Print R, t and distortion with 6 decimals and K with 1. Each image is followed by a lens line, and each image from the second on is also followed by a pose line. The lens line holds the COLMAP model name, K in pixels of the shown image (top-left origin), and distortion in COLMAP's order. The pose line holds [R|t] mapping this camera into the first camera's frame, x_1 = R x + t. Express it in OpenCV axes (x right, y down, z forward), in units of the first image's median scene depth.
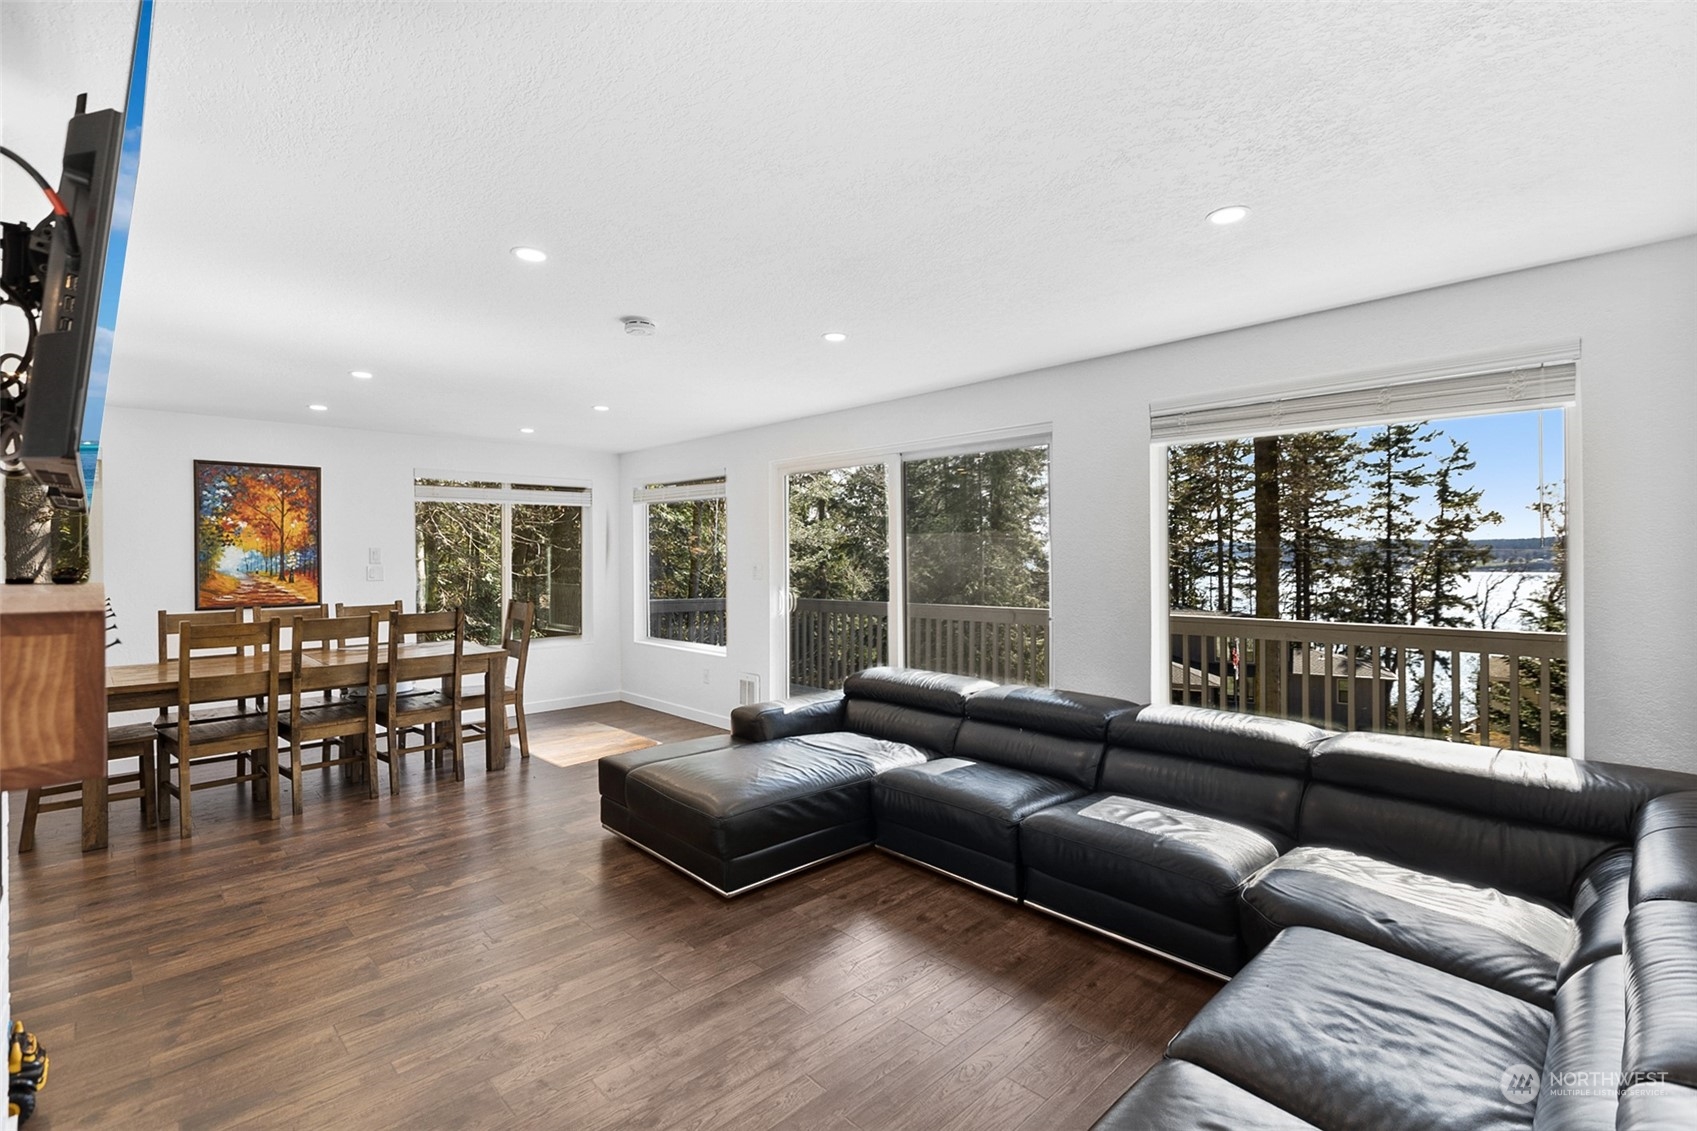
lens RADIAL K [[781.1, 0, 846.6], [0, 781.1, 548.4], [0, 0, 1]] dist [0.000209, -0.000075]
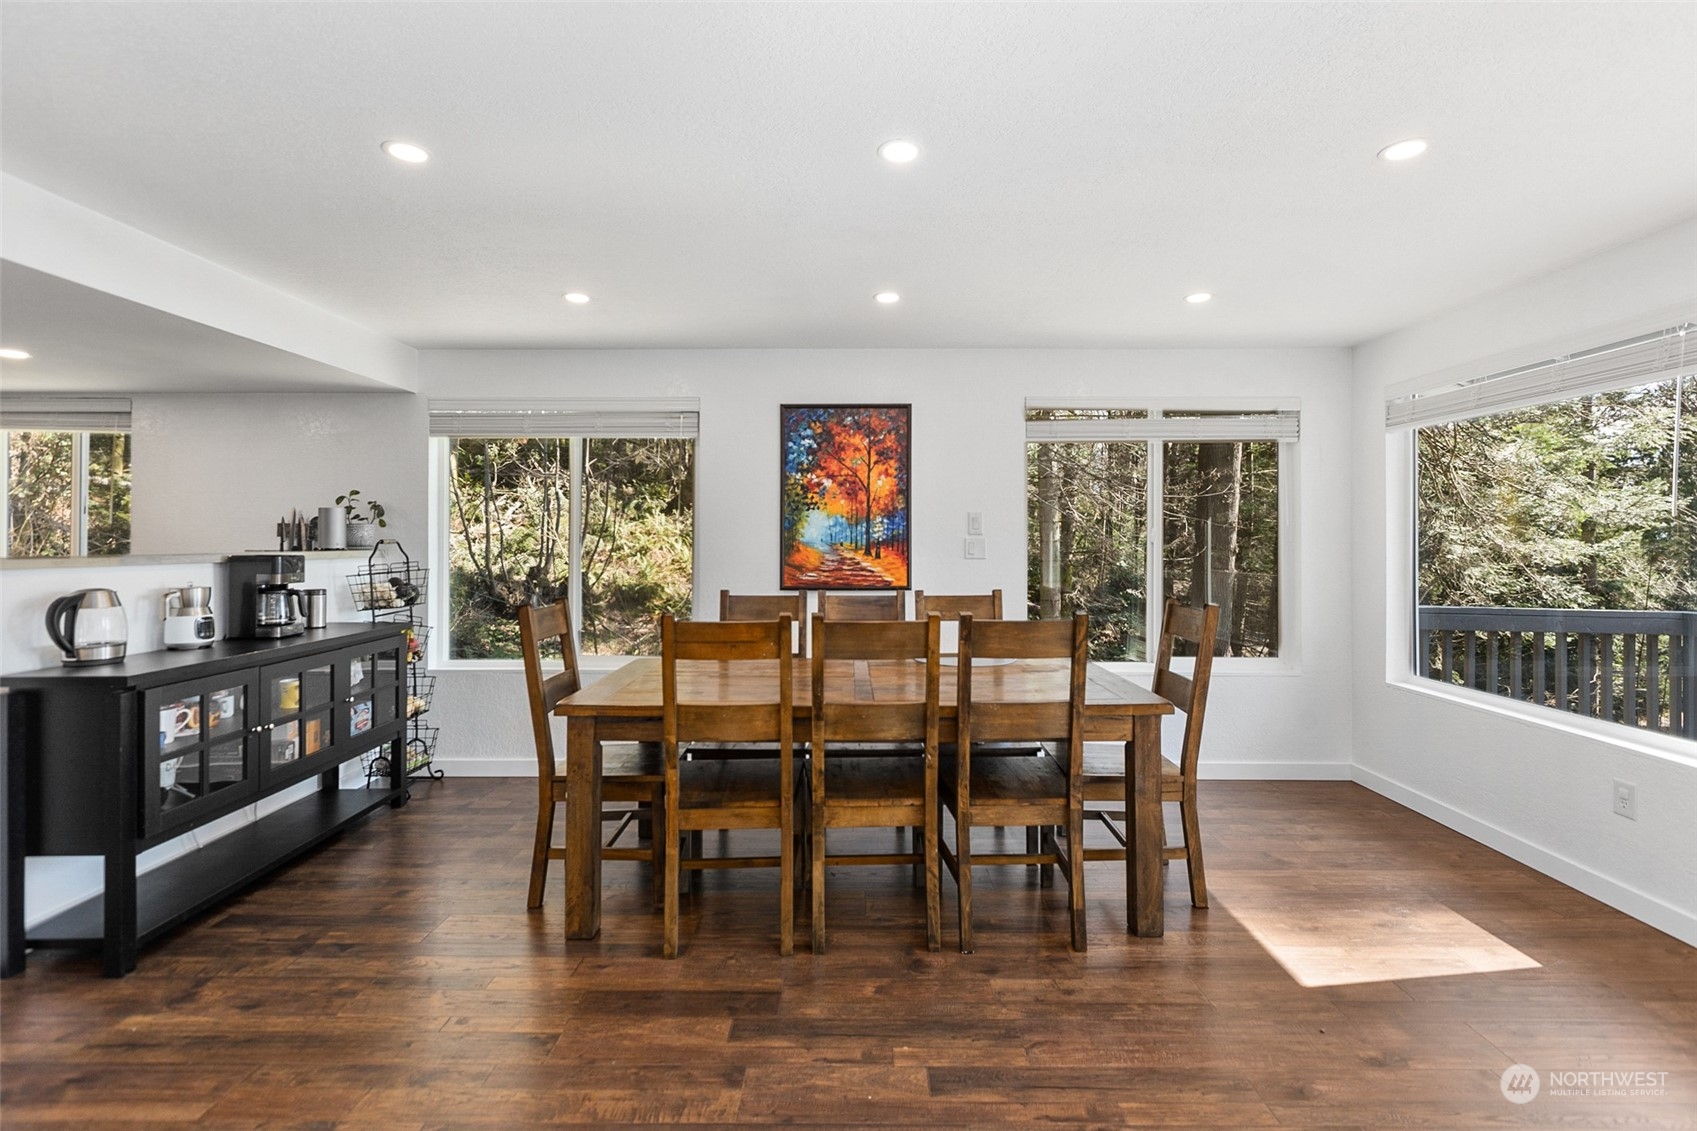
lens RADIAL K [[770.8, 0, 859.2], [0, 770.8, 549.6], [0, 0, 1]] dist [0.001771, -0.010723]
pose [[0.726621, 0.012699, -0.686921, -0.216349], [0.000919, 0.999810, 0.019456, 0.021044], [0.687037, -0.014768, 0.726472, 0.454820]]
